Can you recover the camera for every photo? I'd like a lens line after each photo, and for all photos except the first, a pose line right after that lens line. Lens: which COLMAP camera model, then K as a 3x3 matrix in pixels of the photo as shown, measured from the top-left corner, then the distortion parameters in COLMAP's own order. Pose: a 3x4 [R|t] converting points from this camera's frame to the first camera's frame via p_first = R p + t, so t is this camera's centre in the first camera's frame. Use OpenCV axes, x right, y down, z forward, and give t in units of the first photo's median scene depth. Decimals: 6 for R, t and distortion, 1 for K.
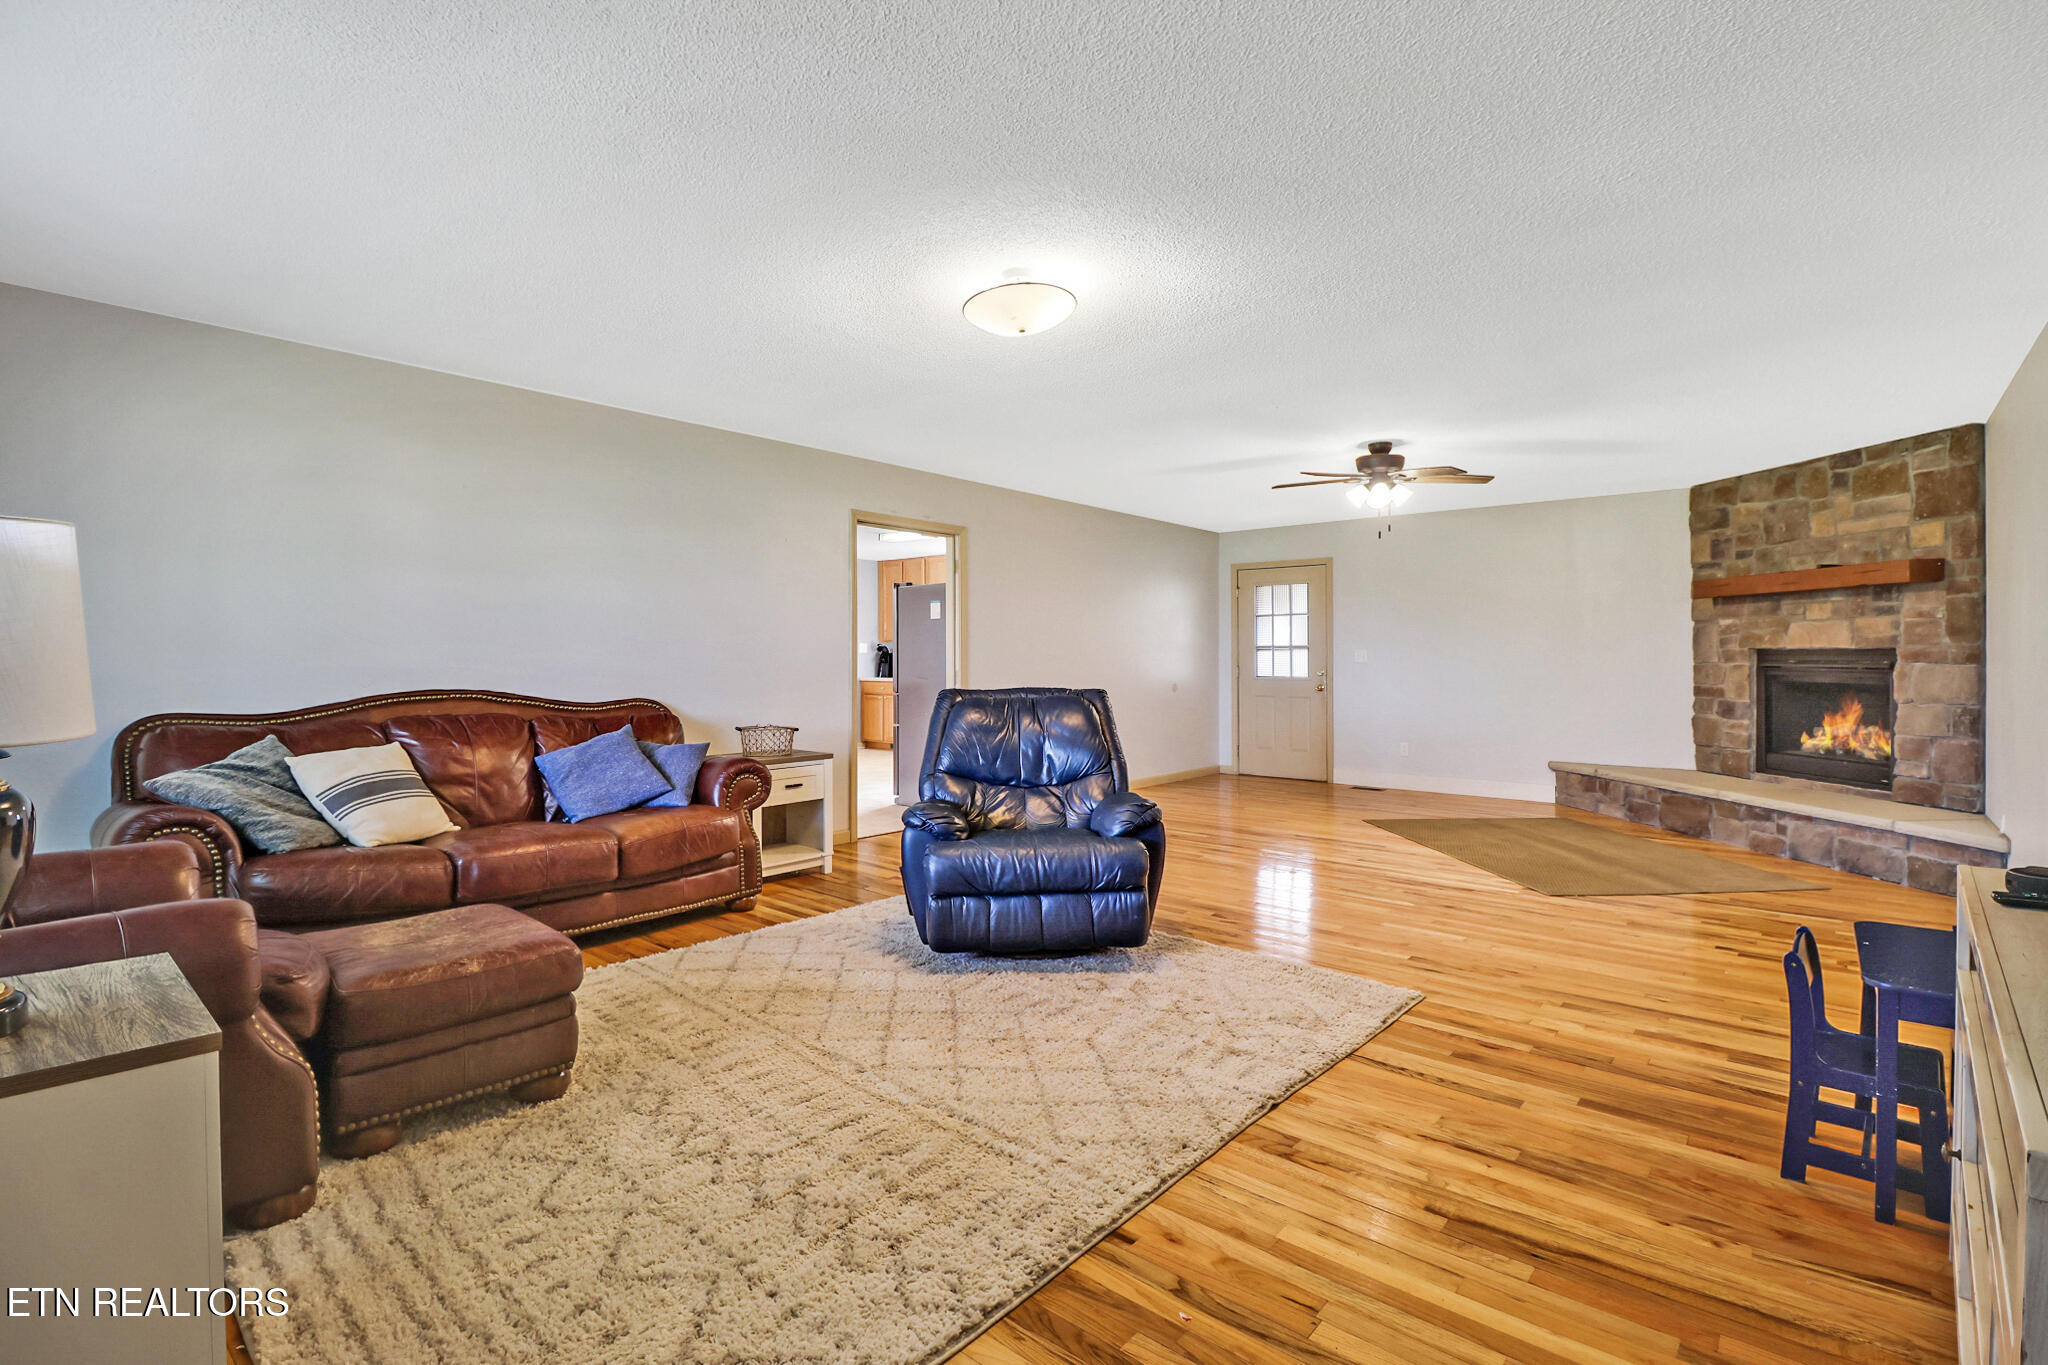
lens RADIAL K [[958.3, 0, 1022.1], [0, 958.3, 673.0], [0, 0, 1]] dist [-0.009082, -0.000068]
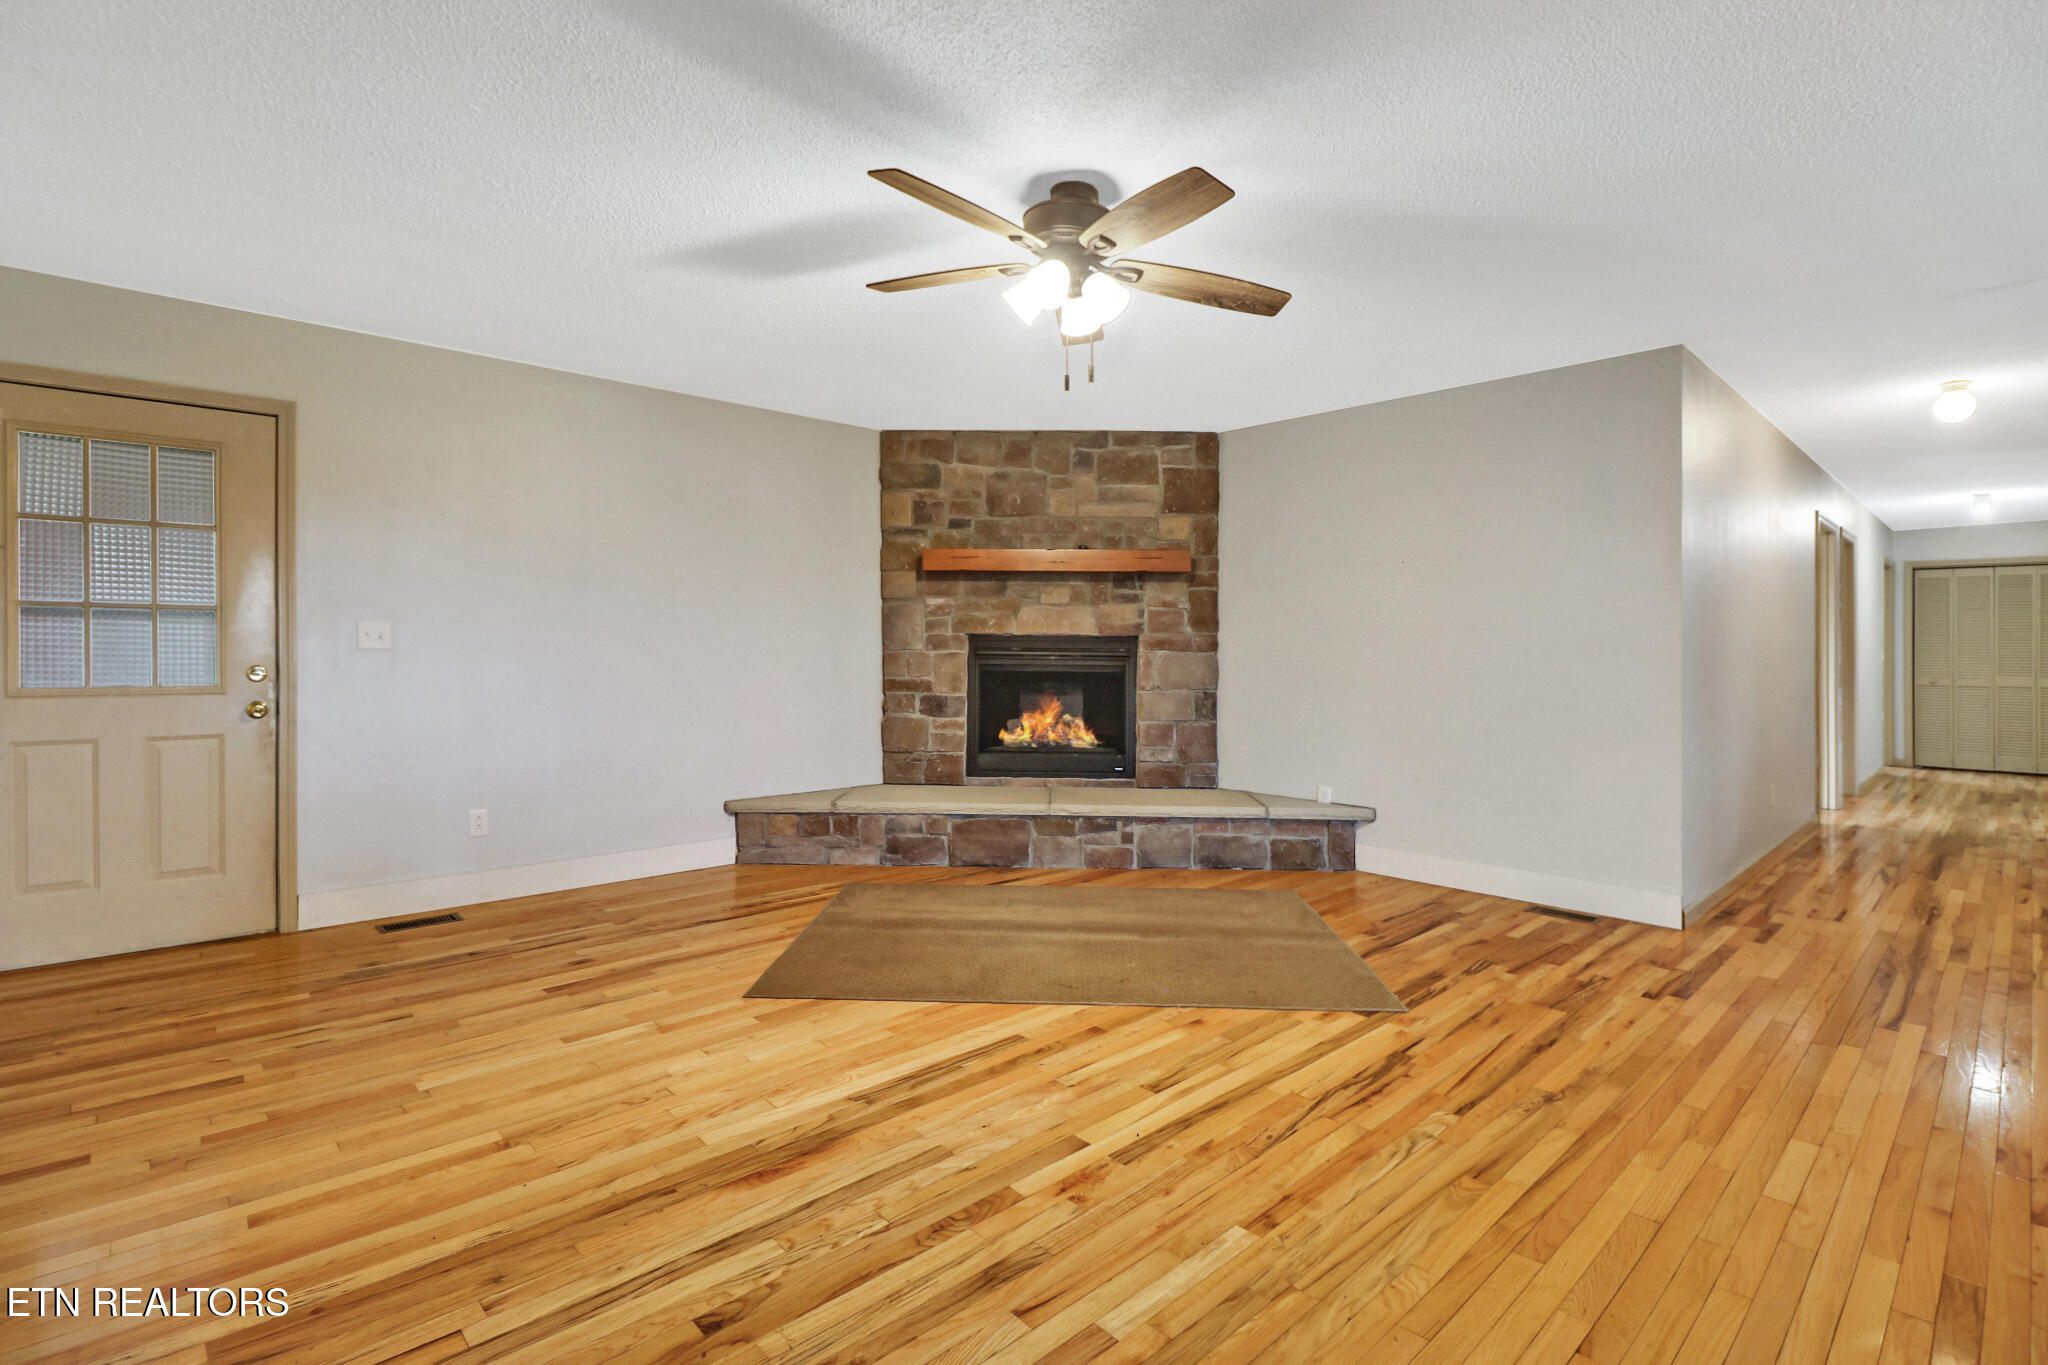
lens RADIAL K [[958.3, 0, 991.2], [0, 958.3, 641.0], [0, 0, 1]] dist [-0.009082, -0.000068]
pose [[0.107748, 0.010711, 0.994121, -0.101273], [0.008842, 0.999892, -0.011731, -0.009537], [-0.994139, 0.010054, 0.107642, 0.958938]]
